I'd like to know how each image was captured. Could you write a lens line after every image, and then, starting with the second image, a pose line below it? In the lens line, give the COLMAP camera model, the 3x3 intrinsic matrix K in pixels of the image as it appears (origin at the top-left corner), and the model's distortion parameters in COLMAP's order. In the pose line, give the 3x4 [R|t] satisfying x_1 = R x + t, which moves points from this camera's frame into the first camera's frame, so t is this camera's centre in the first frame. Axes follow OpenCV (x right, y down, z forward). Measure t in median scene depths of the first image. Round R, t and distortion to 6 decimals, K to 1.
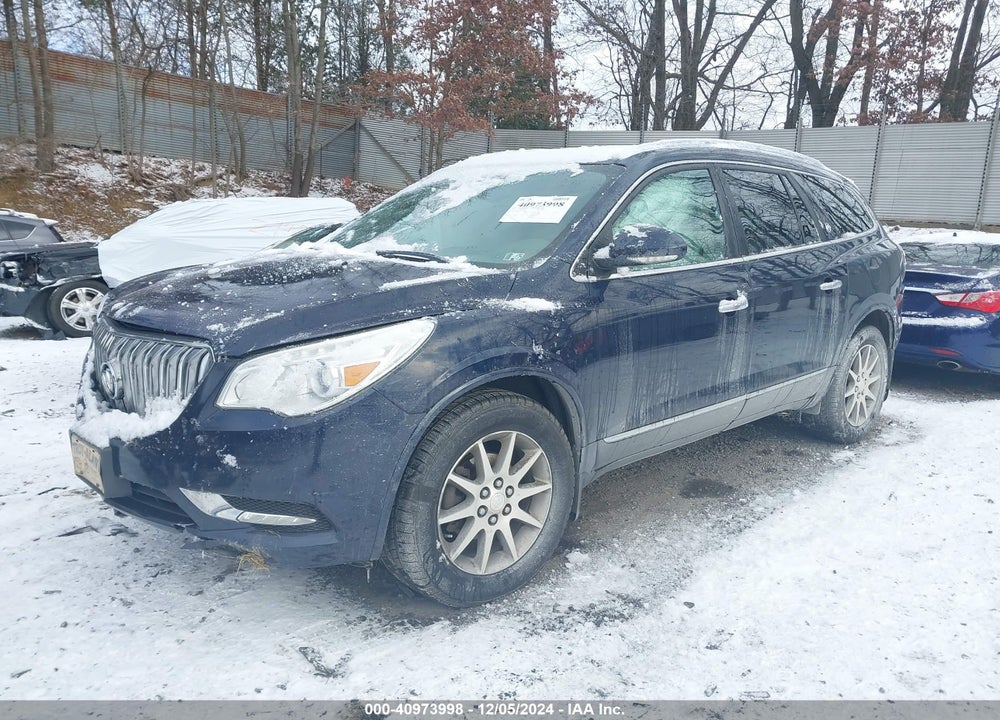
lens RADIAL K [[772.2, 0, 503.4], [0, 772.2, 360.5], [0, 0, 1]] dist [0.056164, -0.062757]
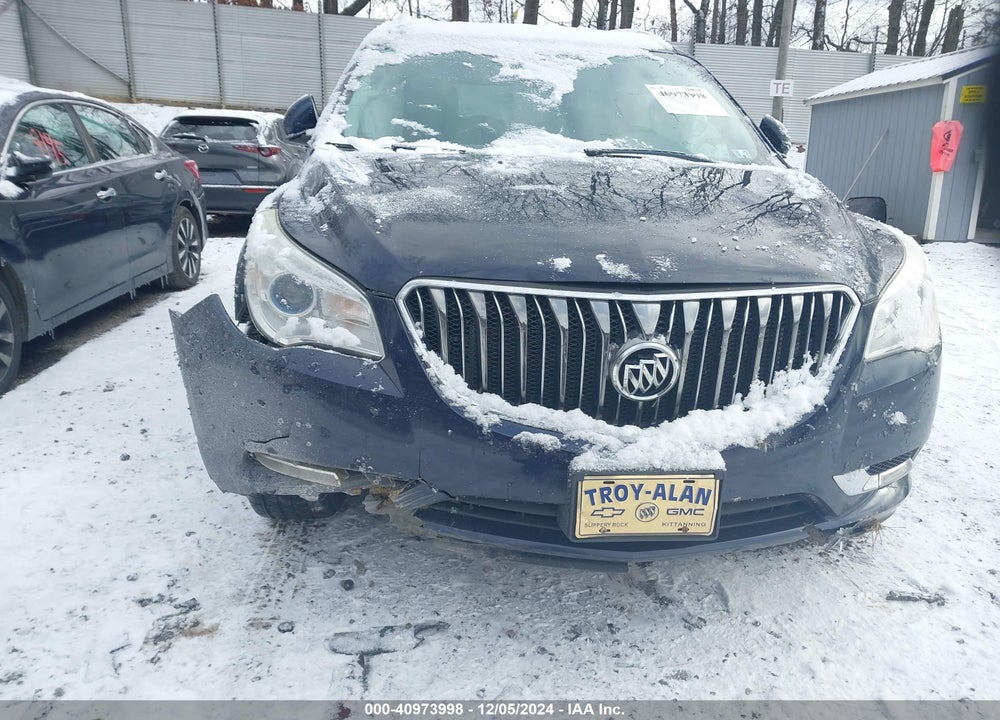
lens RADIAL K [[791.0, 0, 520.6], [0, 791.0, 376.3], [0, 0, 1]] dist [0.064542, -0.091474]
pose [[0.606231, -0.225357, 0.762692, -1.162377], [0.108335, 0.973474, 0.201526, -0.121604], [-0.787876, -0.039545, 0.614563, 0.755710]]
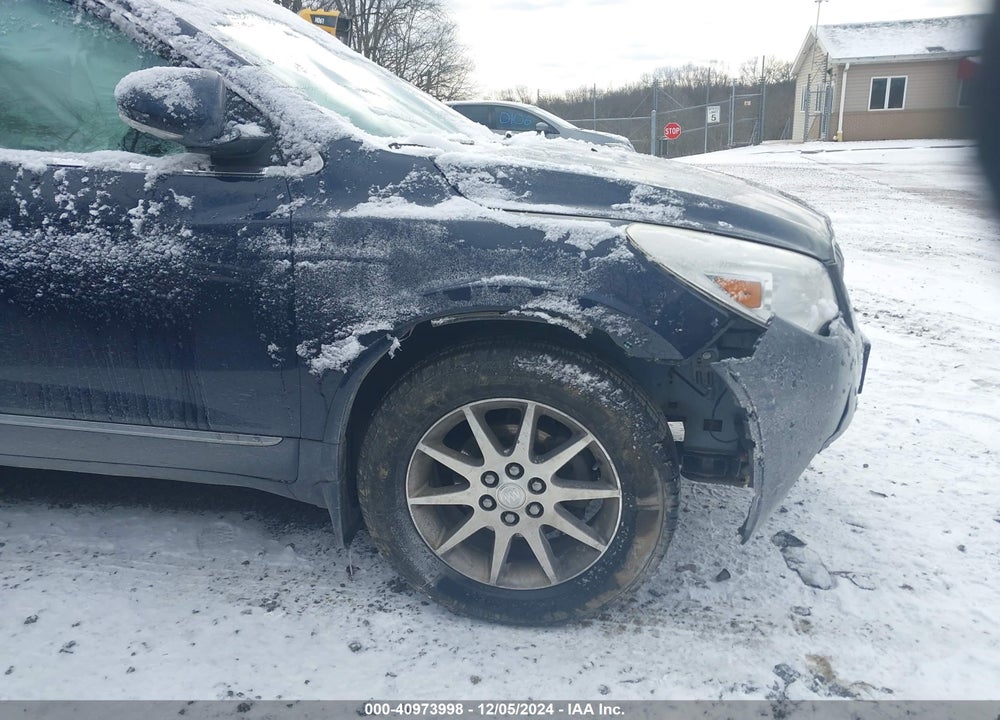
lens RADIAL K [[766.6, 0, 502.0], [0, 766.6, 385.7], [0, 0, 1]] dist [0.073009, -0.135961]
pose [[-0.623626, -0.258242, 0.737836, -1.085874], [0.130901, 0.896034, 0.424250, -0.330038], [-0.770685, 0.361157, -0.524986, 2.017037]]
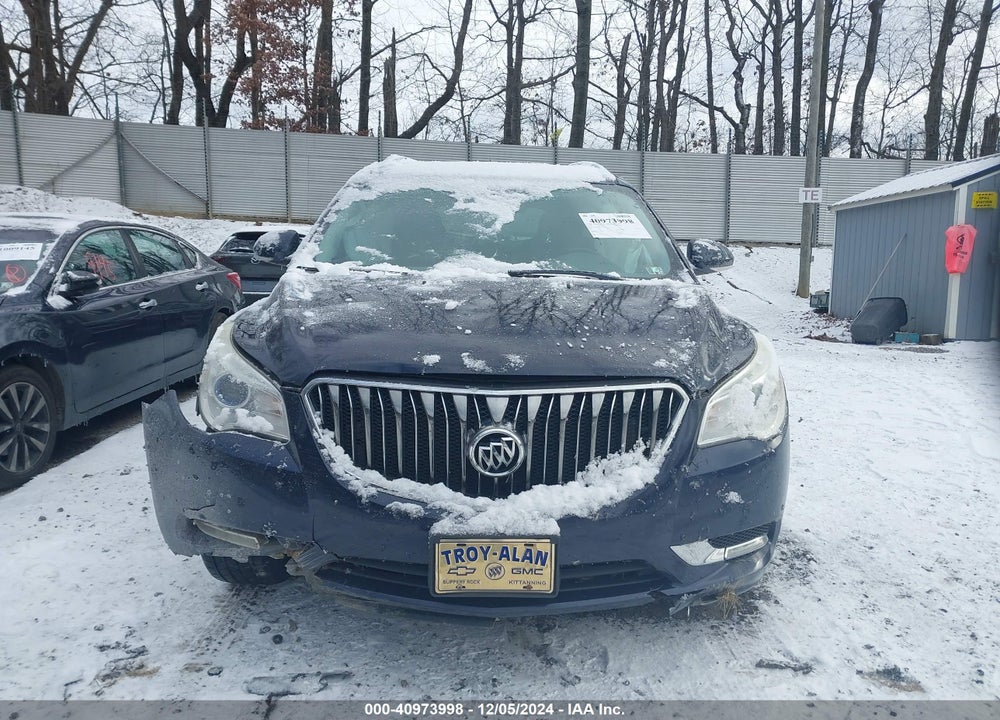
lens RADIAL K [[772.2, 0, 503.4], [0, 772.2, 360.5], [0, 0, 1]] dist [0.056164, -0.062757]
pose [[0.664939, -0.116311, 0.737785, -1.162179], [0.114121, 0.992023, 0.053539, -0.116026], [-0.738127, 0.048597, 0.672909, 0.526407]]
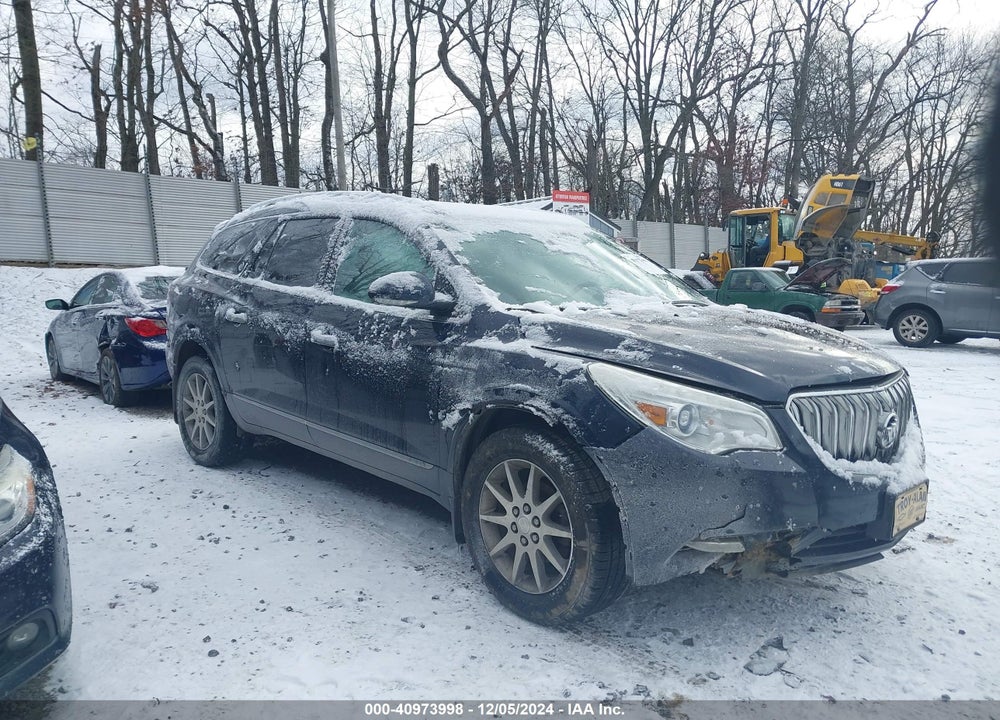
lens RADIAL K [[772.2, 0, 503.4], [0, 772.2, 360.5], [0, 0, 1]] dist [0.056164, -0.062757]
pose [[0.000473, -0.124878, 0.992172, -1.712378], [0.159415, 0.979493, 0.123206, -0.312755], [-0.987212, 0.158108, 0.020371, 1.623412]]
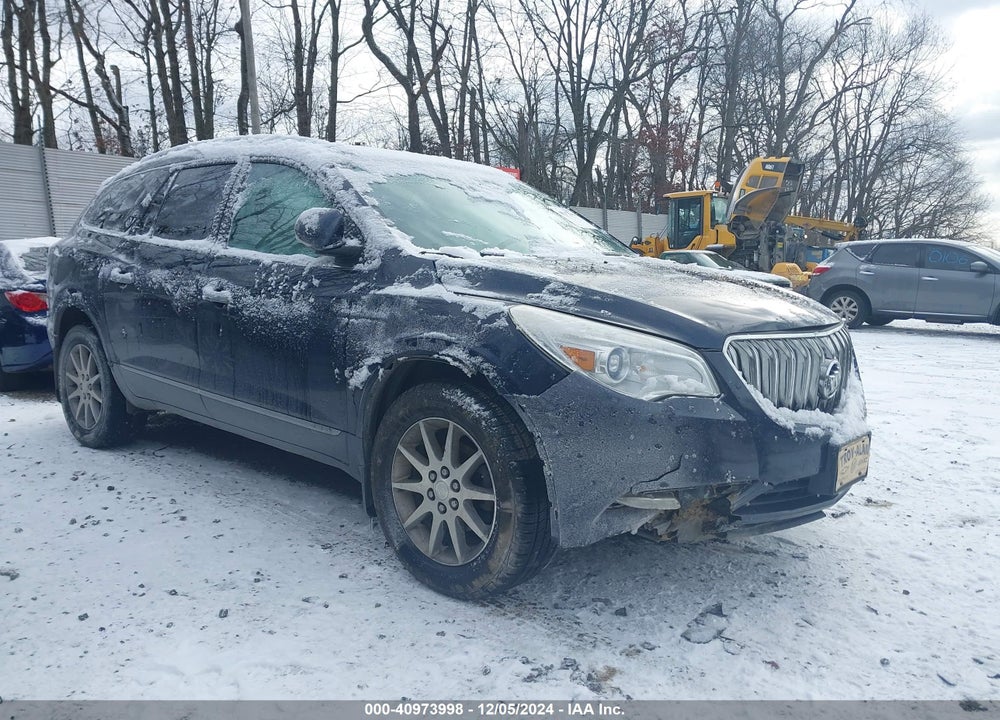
lens RADIAL K [[796.7, 0, 500.0], [0, 796.7, 360.0], [0, 0, 1]] dist [0.023243, -0.009999]
pose [[-0.080747, -0.133502, 0.987754, -1.629670], [0.156600, 0.976983, 0.144848, -0.235189], [-0.984356, 0.166378, -0.057982, 1.609840]]
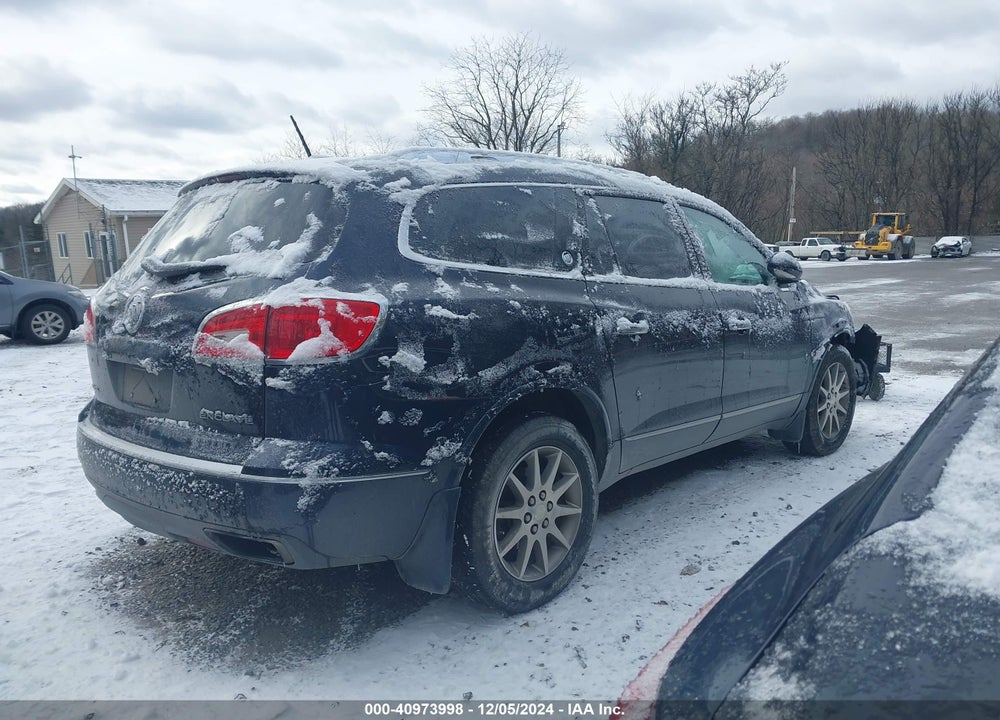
lens RADIAL K [[772.2, 0, 503.4], [0, 772.2, 360.5], [0, 0, 1]] dist [0.056164, -0.062757]
pose [[-0.995207, 0.015786, -0.096510, 0.548995], [-0.013384, 0.955613, 0.294321, -0.630804], [0.096873, 0.294202, -0.950821, 3.582136]]
